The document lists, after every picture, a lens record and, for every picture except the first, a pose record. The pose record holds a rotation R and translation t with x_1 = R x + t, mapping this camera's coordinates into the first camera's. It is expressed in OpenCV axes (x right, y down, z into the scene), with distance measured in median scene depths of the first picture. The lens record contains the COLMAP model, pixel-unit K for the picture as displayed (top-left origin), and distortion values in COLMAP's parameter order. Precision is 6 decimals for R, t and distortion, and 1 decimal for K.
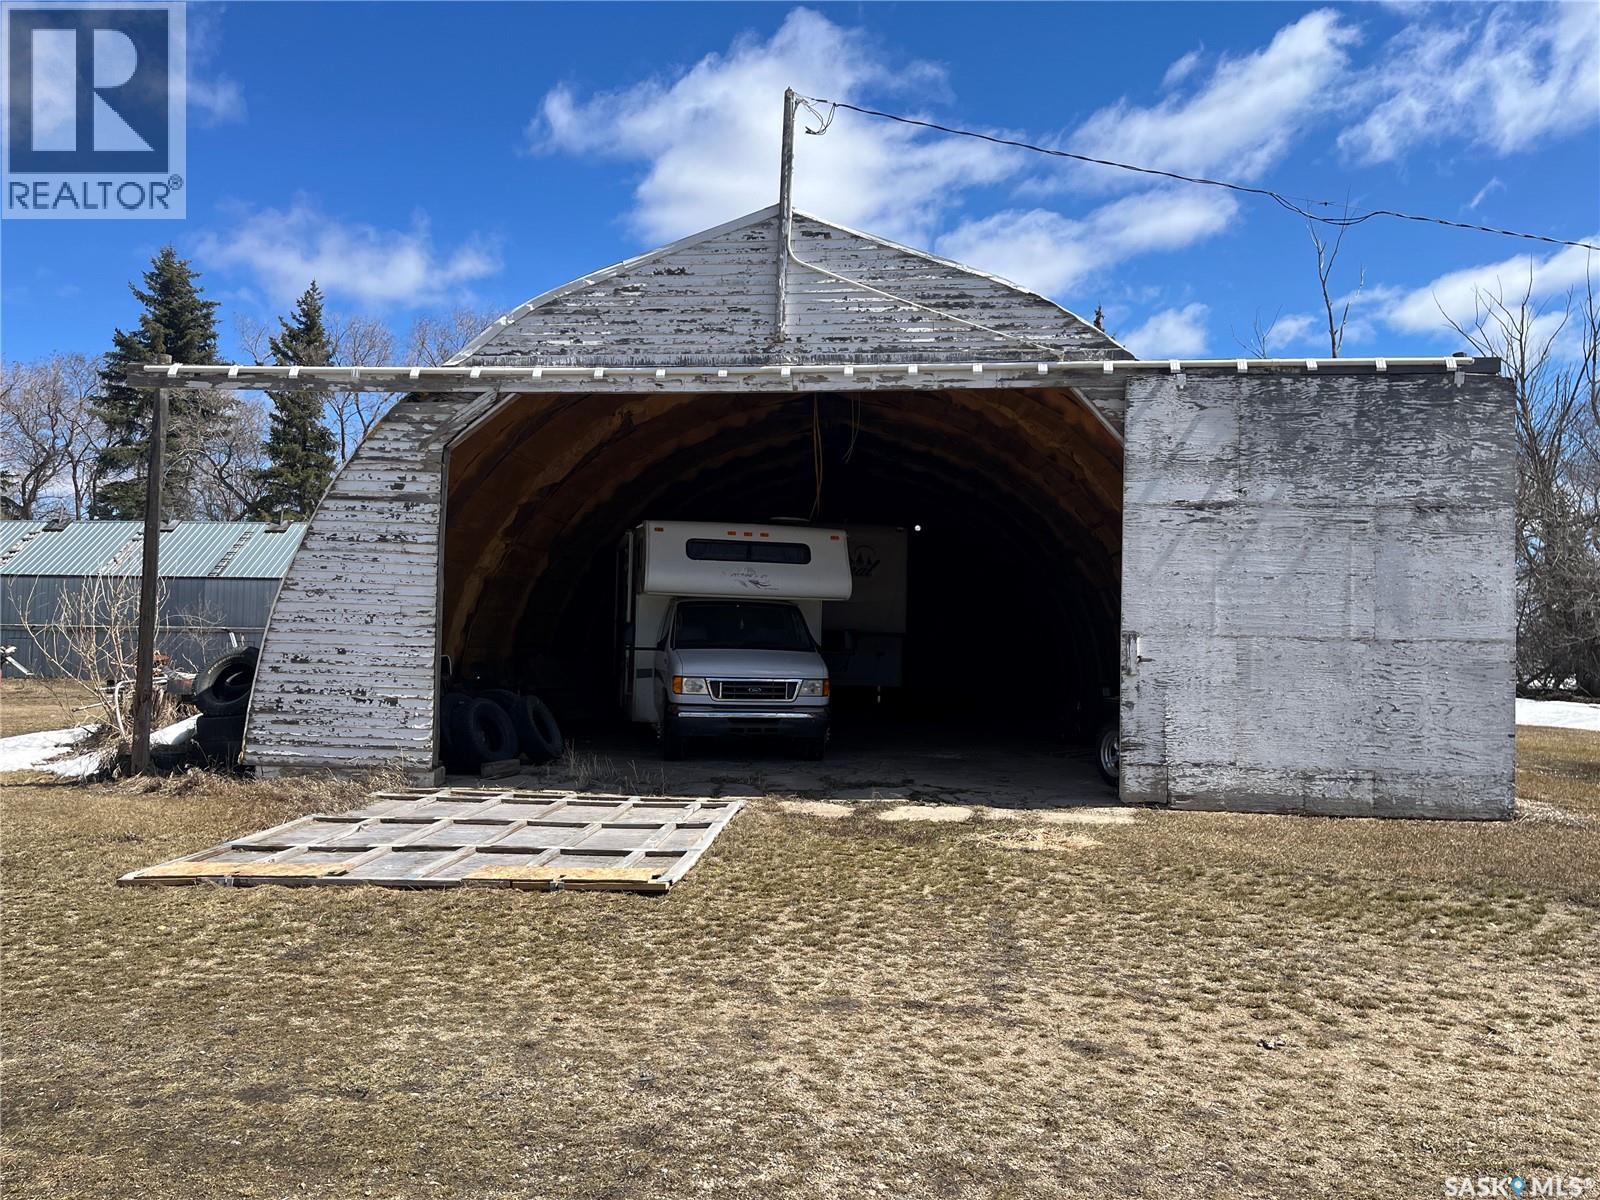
lens RADIAL K [[1194.4, 0, 788.3], [0, 1194.4, 608.3], [0, 0, 1]] dist [0.051764, -0.043538]
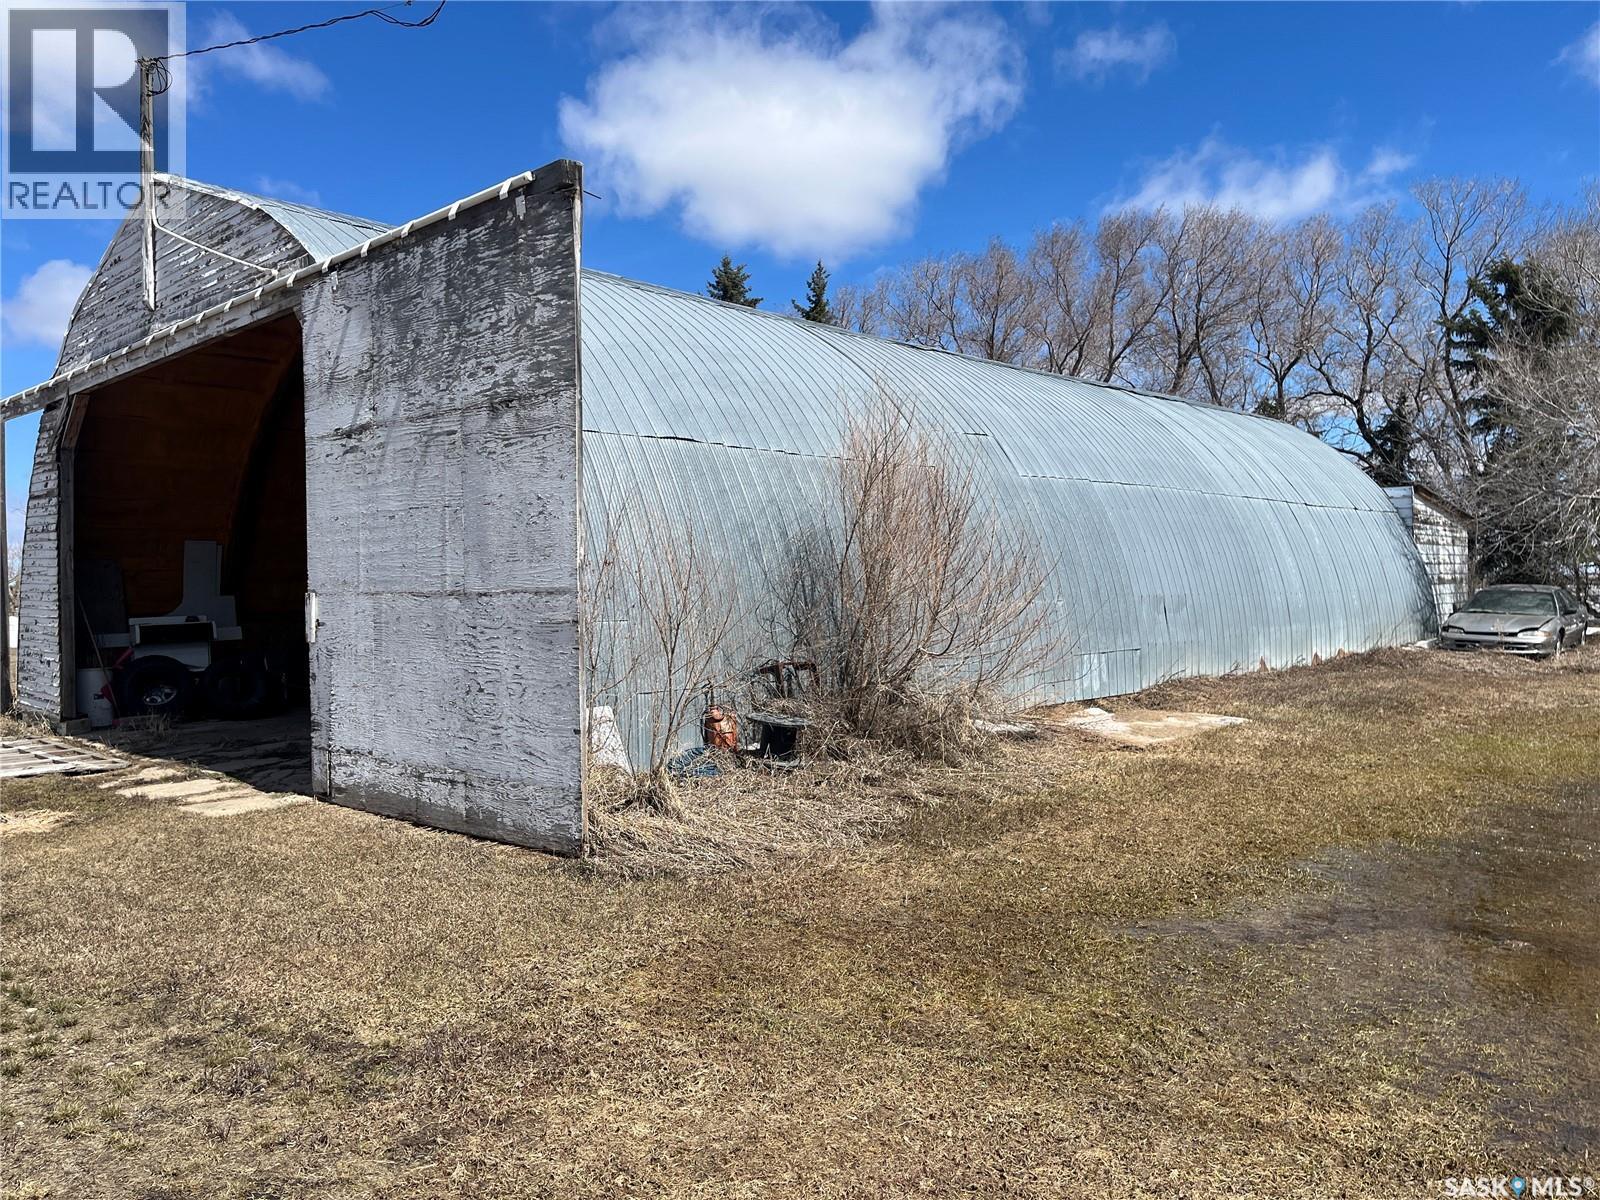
lens RADIAL K [[1194.4, 0, 799.9], [0, 1194.4, 603.8], [0, 0, 1]] dist [0.051764, -0.043538]
pose [[0.787226, -0.021263, -0.616298, 1.091673], [0.048687, 0.998429, 0.027743, 0.022155], [0.614740, -0.051846, 0.787024, 0.551932]]
